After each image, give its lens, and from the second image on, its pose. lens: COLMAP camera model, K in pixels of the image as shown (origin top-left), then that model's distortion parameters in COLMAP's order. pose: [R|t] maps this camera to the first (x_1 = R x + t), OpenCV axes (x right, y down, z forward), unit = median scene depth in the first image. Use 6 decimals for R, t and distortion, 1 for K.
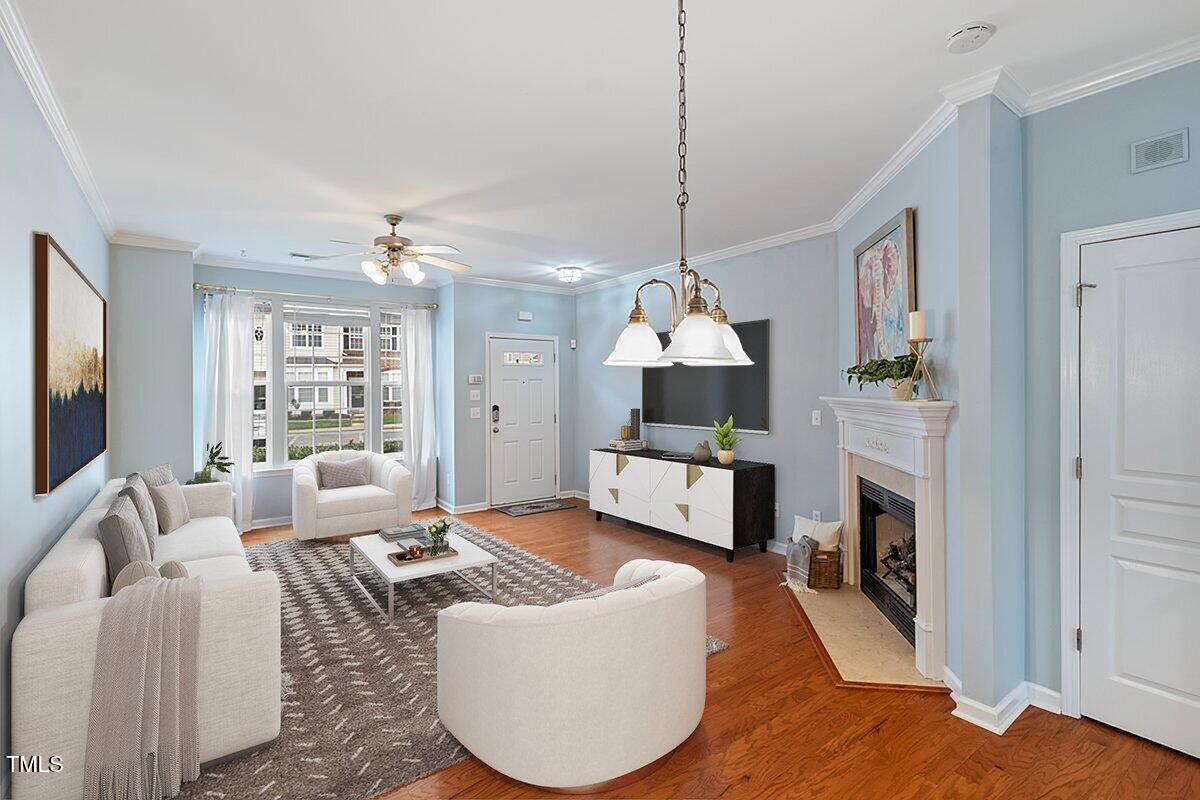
lens RADIAL K [[558.1, 0, 615.8], [0, 558.1, 383.5], [0, 0, 1]] dist [-0.001781, 0.001325]
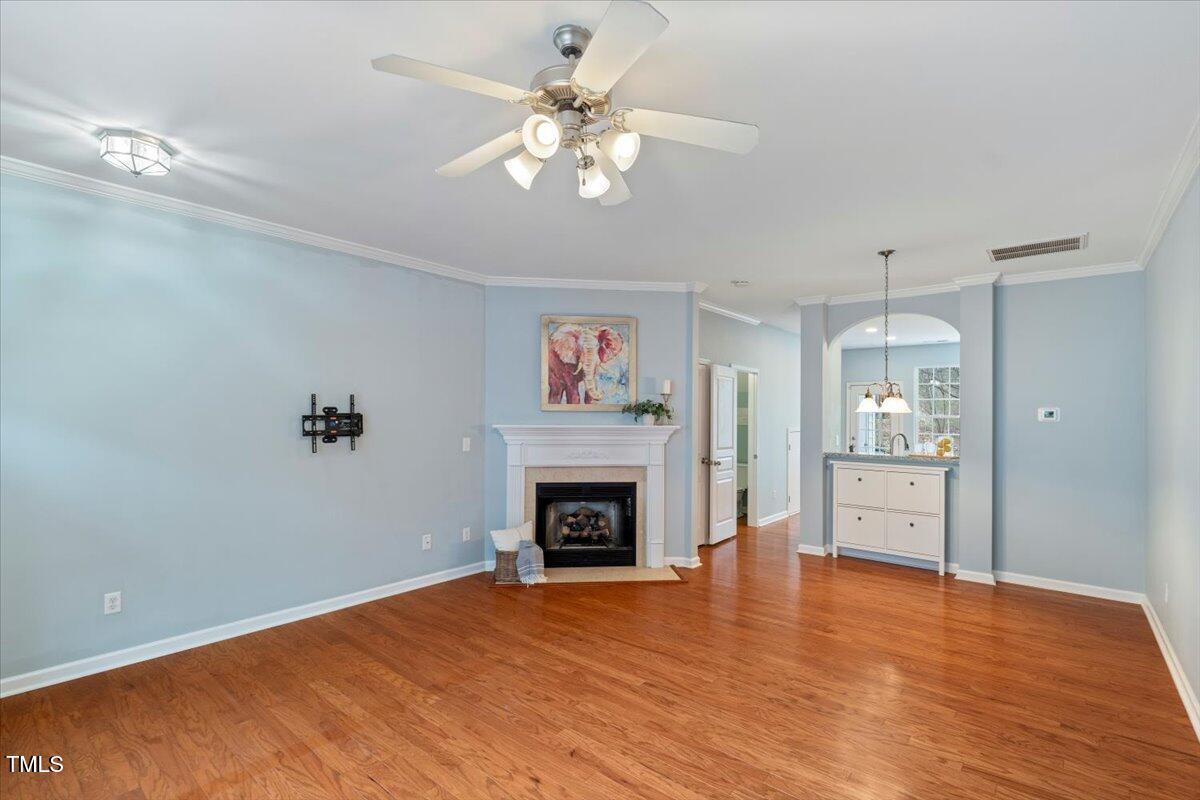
lens RADIAL K [[558.1, 0, 603.7], [0, 558.1, 409.0], [0, 0, 1]] dist [-0.001781, 0.001325]
pose [[-0.220314, 0.016019, 0.975298, -0.592396], [-0.014599, 0.999699, -0.019718, 0.007054], [-0.975320, -0.018583, -0.220014, 0.743426]]
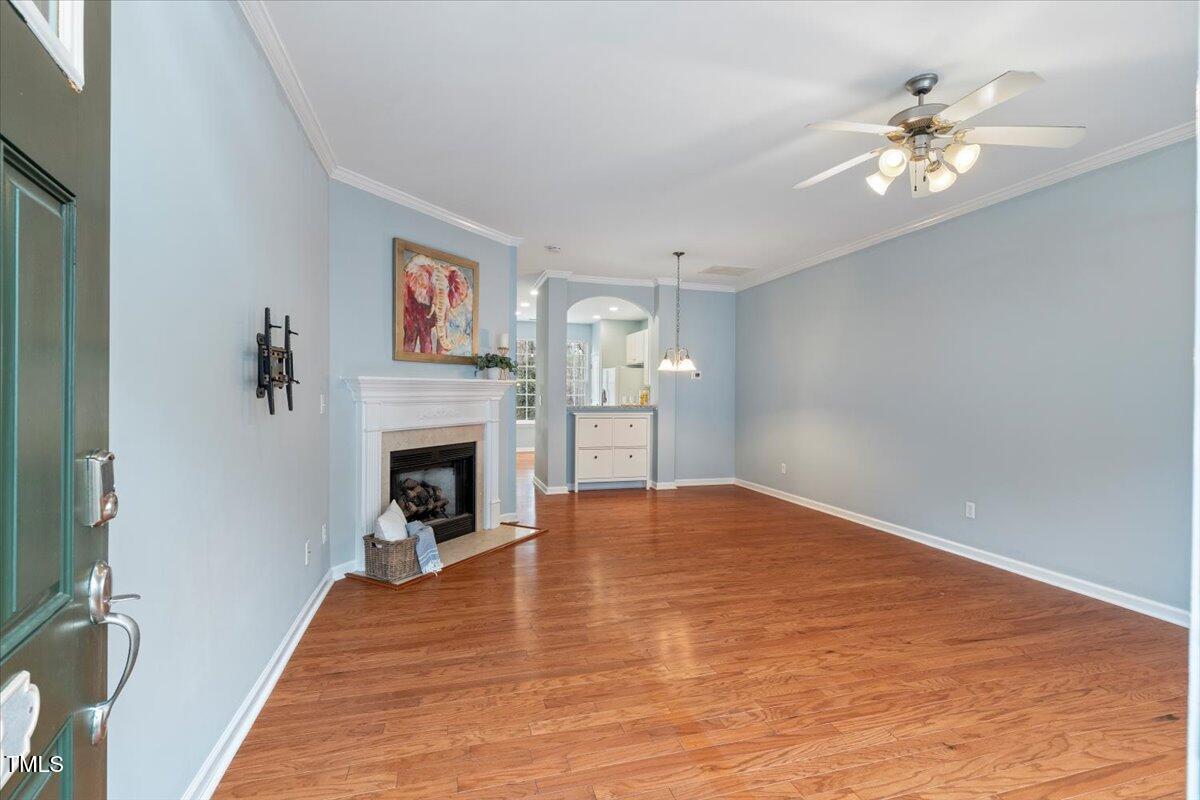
lens RADIAL K [[558.1, 0, 603.5], [0, 558.1, 392.1], [0, 0, 1]] dist [-0.001781, 0.001325]
pose [[-0.933949, 0.001033, 0.357405, -0.204391], [-0.002017, 0.999965, -0.008159, 0.039139], [-0.357400, -0.008341, -0.933914, 1.197709]]
